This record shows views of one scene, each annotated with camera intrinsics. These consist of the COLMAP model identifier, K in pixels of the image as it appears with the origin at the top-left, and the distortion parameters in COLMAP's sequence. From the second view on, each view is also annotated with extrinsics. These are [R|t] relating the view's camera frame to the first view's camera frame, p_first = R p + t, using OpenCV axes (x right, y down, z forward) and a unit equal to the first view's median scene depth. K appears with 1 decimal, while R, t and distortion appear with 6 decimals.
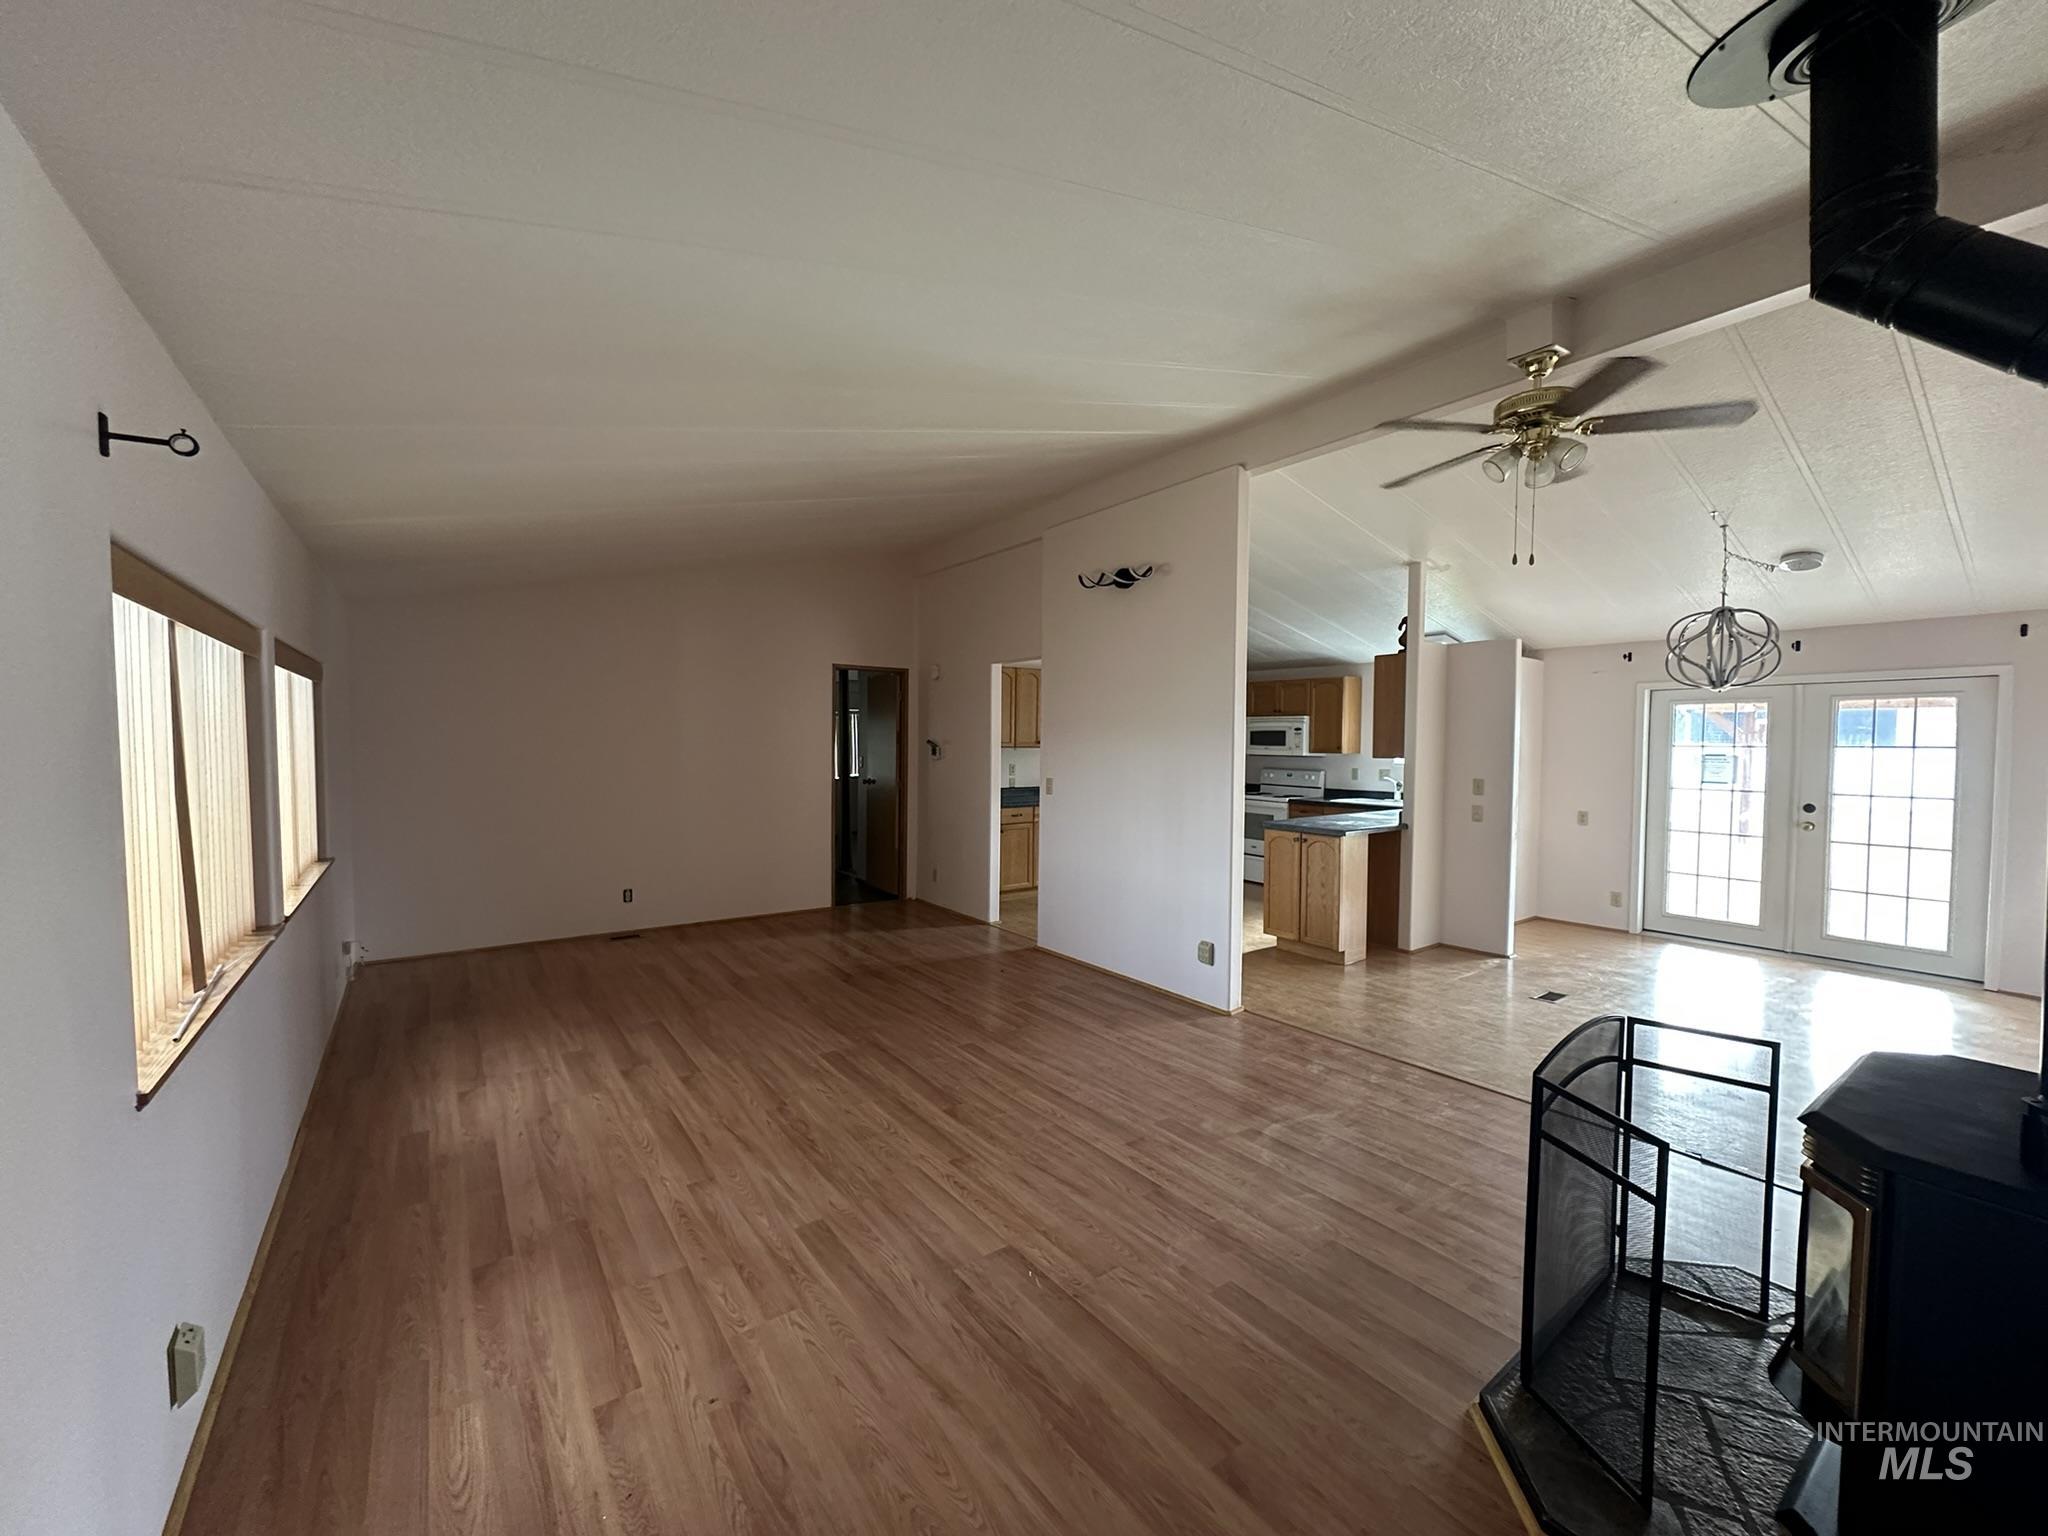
lens RADIAL K [[817.4, 0, 1024.5], [0, 817.4, 770.8], [0, 0, 1]] dist [0.000068, 0.000380]
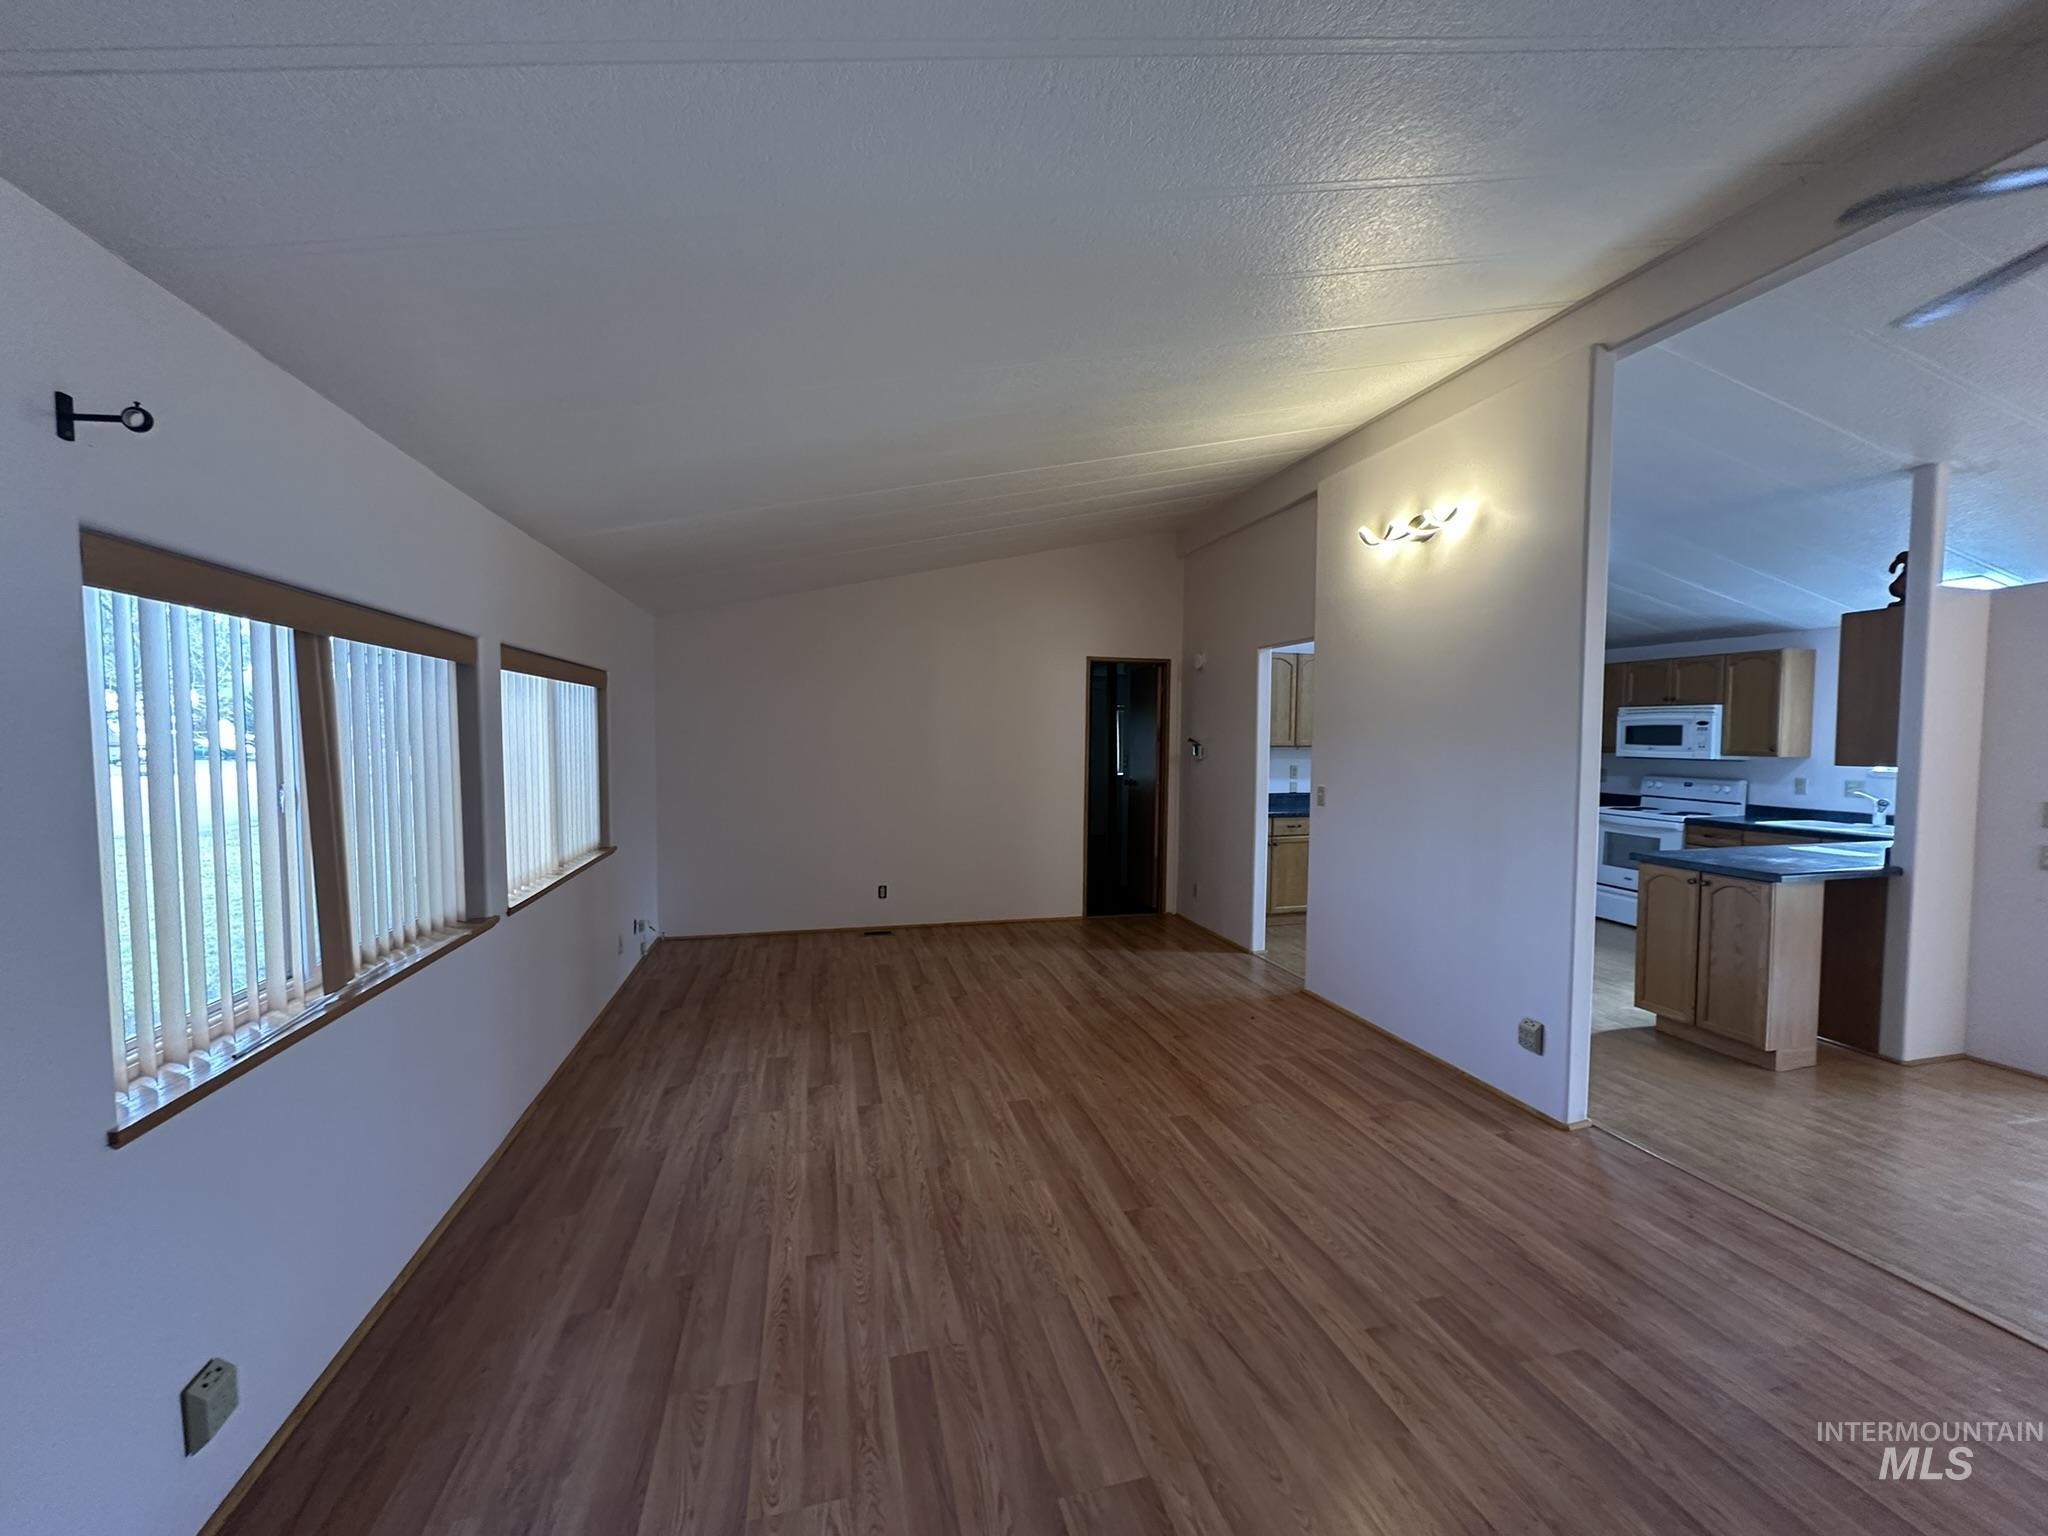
lens RADIAL K [[817.4, 0, 1024.5], [0, 817.4, 770.8], [0, 0, 1]] dist [0.000068, 0.000380]
pose [[0.930405, 0.014803, -0.366234, 0.059740], [-0.012871, 0.999887, 0.007715, -0.009444], [0.366307, -0.002464, 0.930491, 0.148500]]
